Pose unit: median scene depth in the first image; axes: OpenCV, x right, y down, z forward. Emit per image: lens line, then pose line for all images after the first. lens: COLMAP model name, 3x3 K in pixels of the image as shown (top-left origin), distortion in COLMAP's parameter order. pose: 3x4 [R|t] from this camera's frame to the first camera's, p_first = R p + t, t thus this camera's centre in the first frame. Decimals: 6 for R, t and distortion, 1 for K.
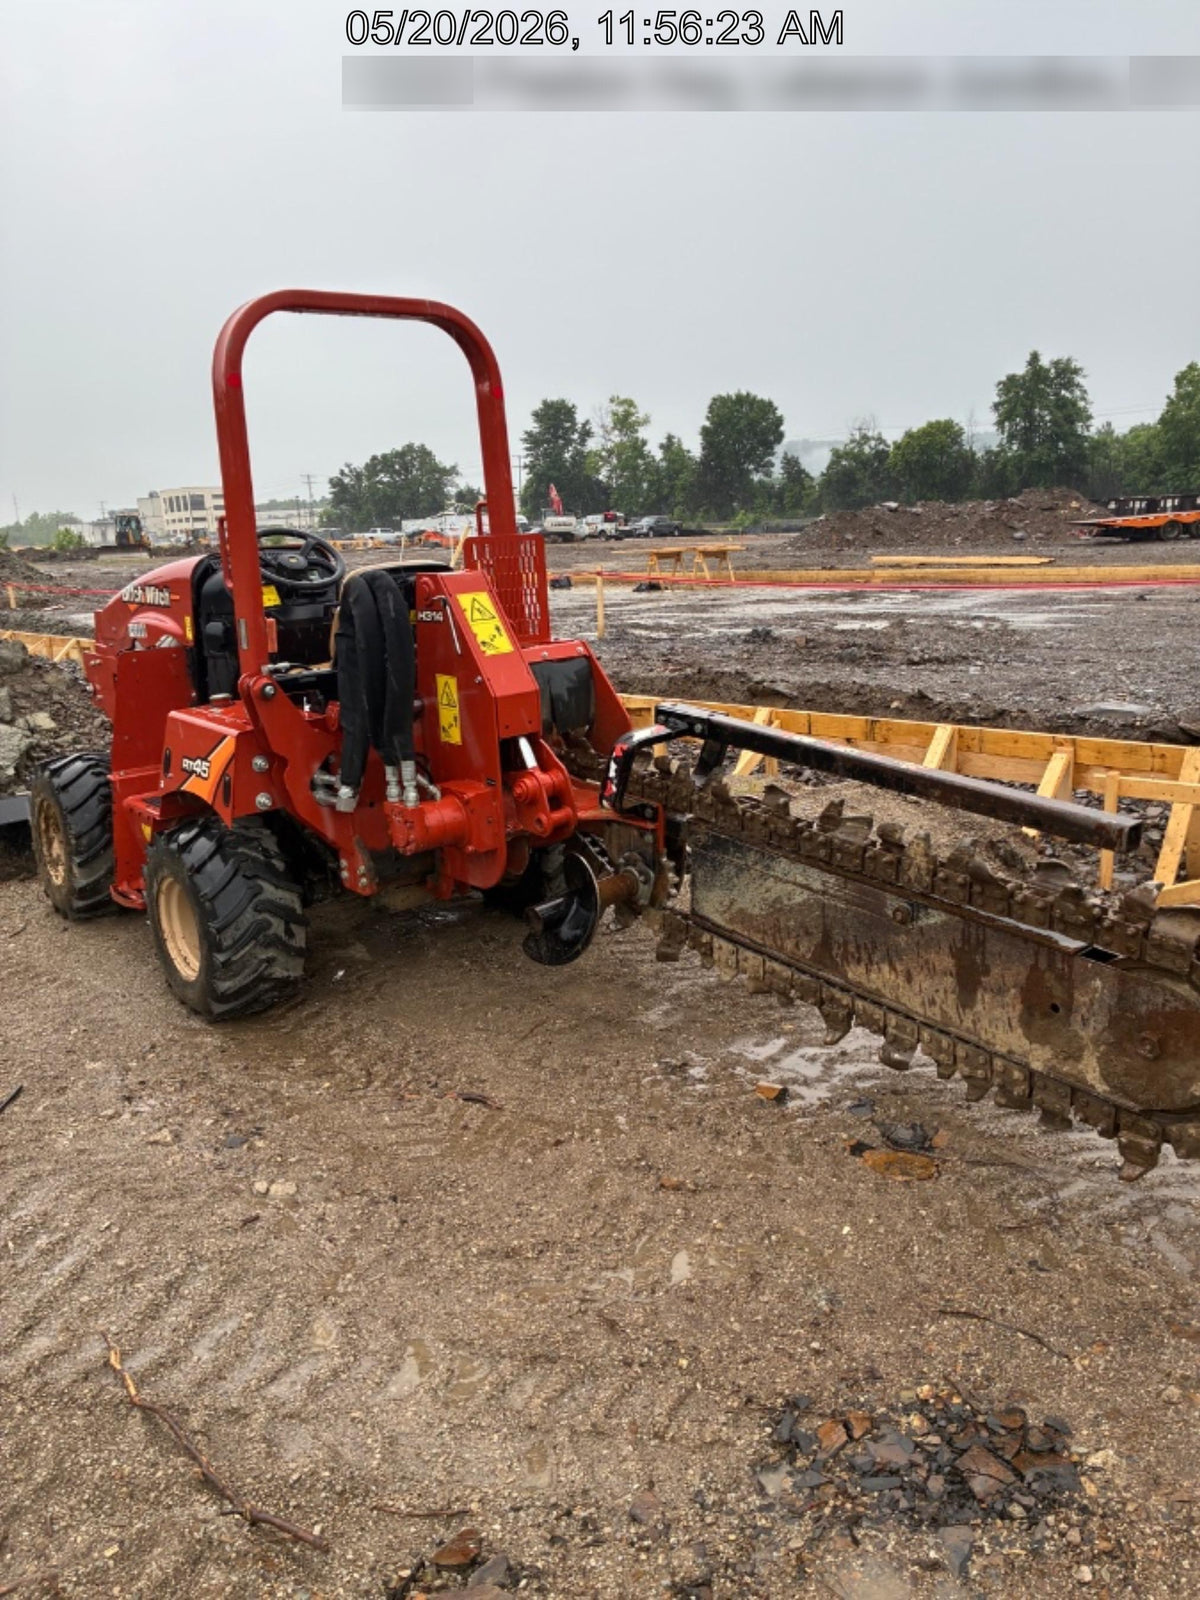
lens RADIAL K [[1100.5, 0, 600.0], [0, 1100.5, 800.0], [0, 0, 1]] dist [0.002901, -0.000325]
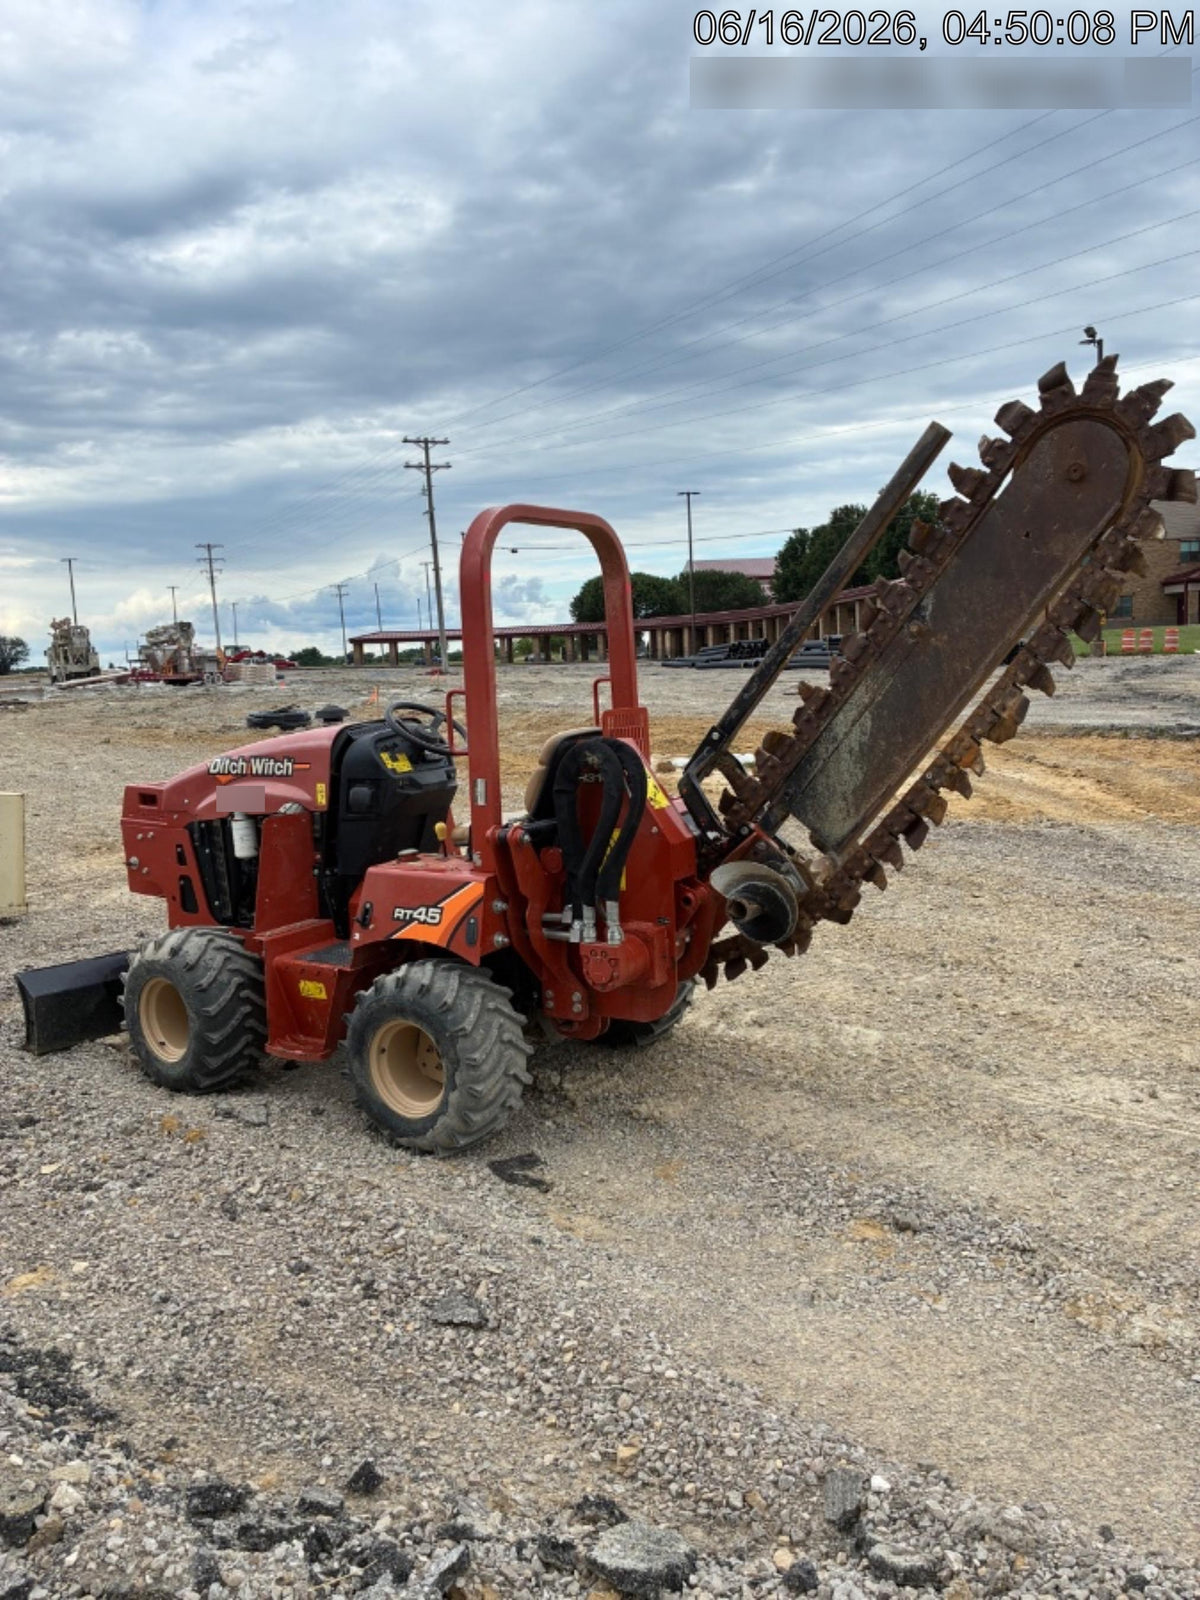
lens RADIAL K [[1100.5, 0, 600.0], [0, 1100.5, 800.0], [0, 0, 1]] dist [0.002901, -0.000325]
pose [[0.957611, -0.032128, 0.286266, -0.476256], [0.077219, 0.986021, -0.147648, 0.030766], [-0.277520, 0.163495, 0.946706, -0.091345]]
